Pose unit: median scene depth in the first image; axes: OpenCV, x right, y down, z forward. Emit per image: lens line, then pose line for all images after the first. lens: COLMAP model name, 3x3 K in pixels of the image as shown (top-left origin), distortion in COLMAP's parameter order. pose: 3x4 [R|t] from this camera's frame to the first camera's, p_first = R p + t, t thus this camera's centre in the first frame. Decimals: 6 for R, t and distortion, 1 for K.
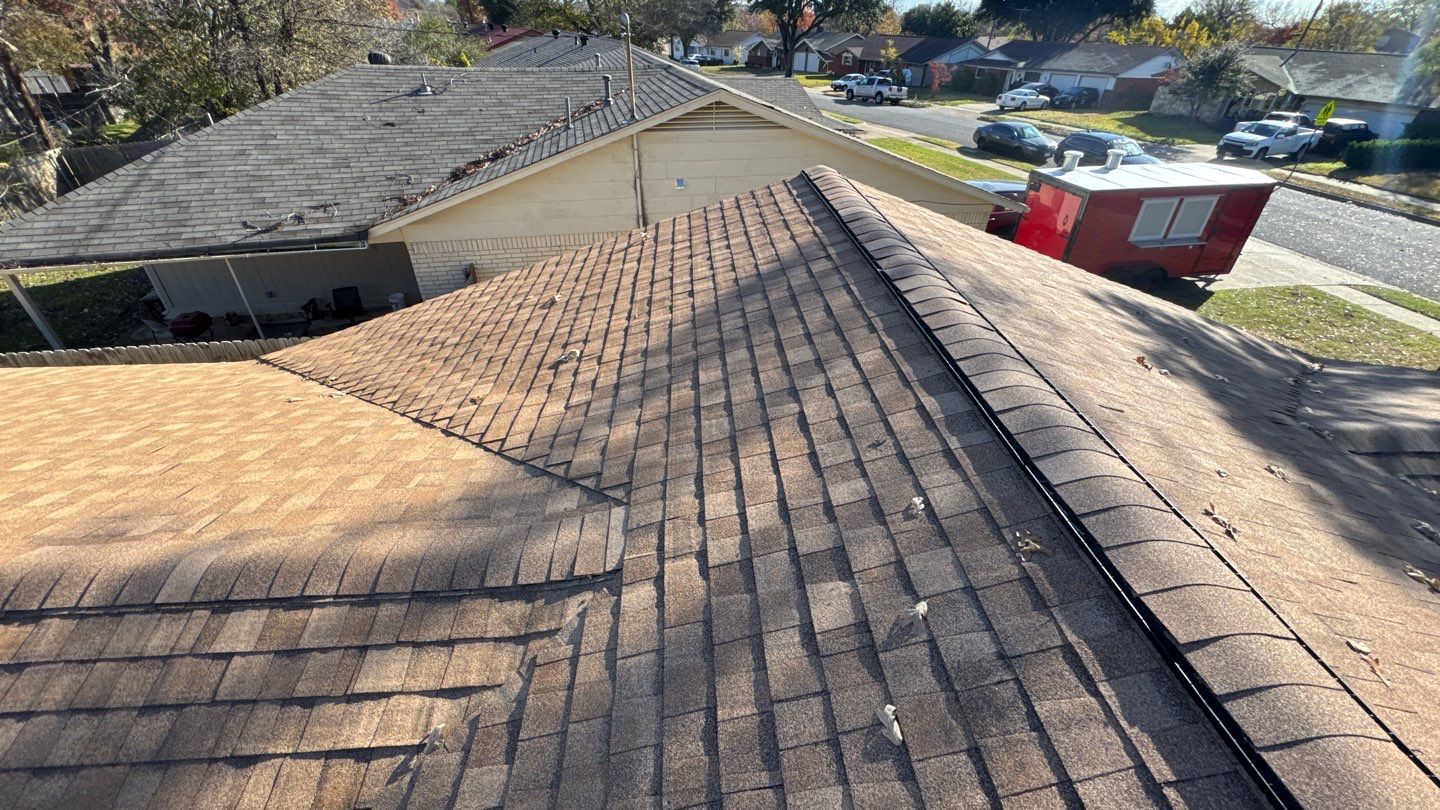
lens RADIAL K [[571.3, 0, 720.0], [0, 571.3, 405.0], [0, 0, 1]] dist [-0.005356, 0.000734]
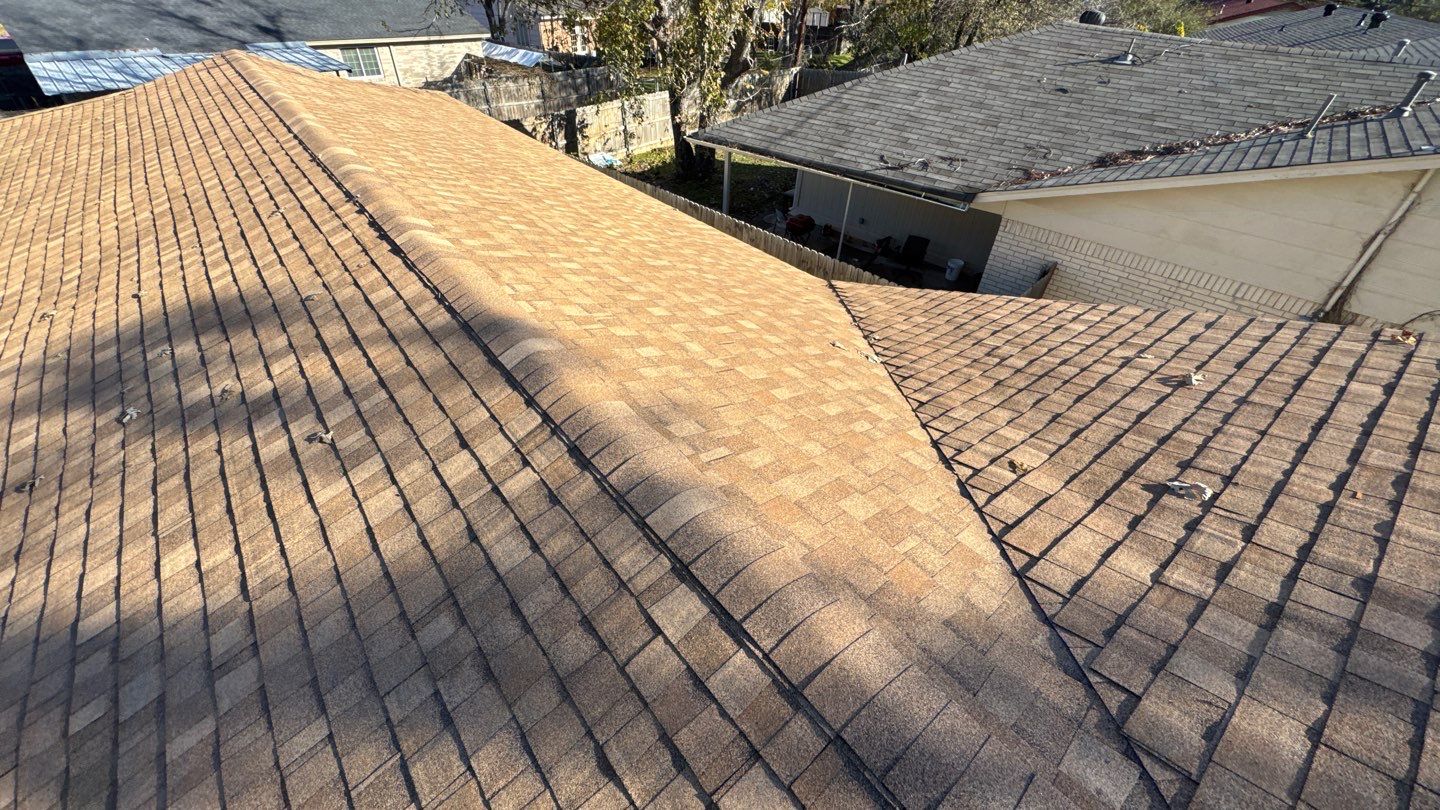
lens RADIAL K [[571.3, 0, 720.0], [0, 571.3, 405.0], [0, 0, 1]] dist [-0.005356, 0.000734]
pose [[0.585734, 0.507954, -0.631584, -0.143301], [-0.480097, 0.845272, 0.234568, -0.041585], [0.653010, 0.165827, 0.738972, 0.116439]]
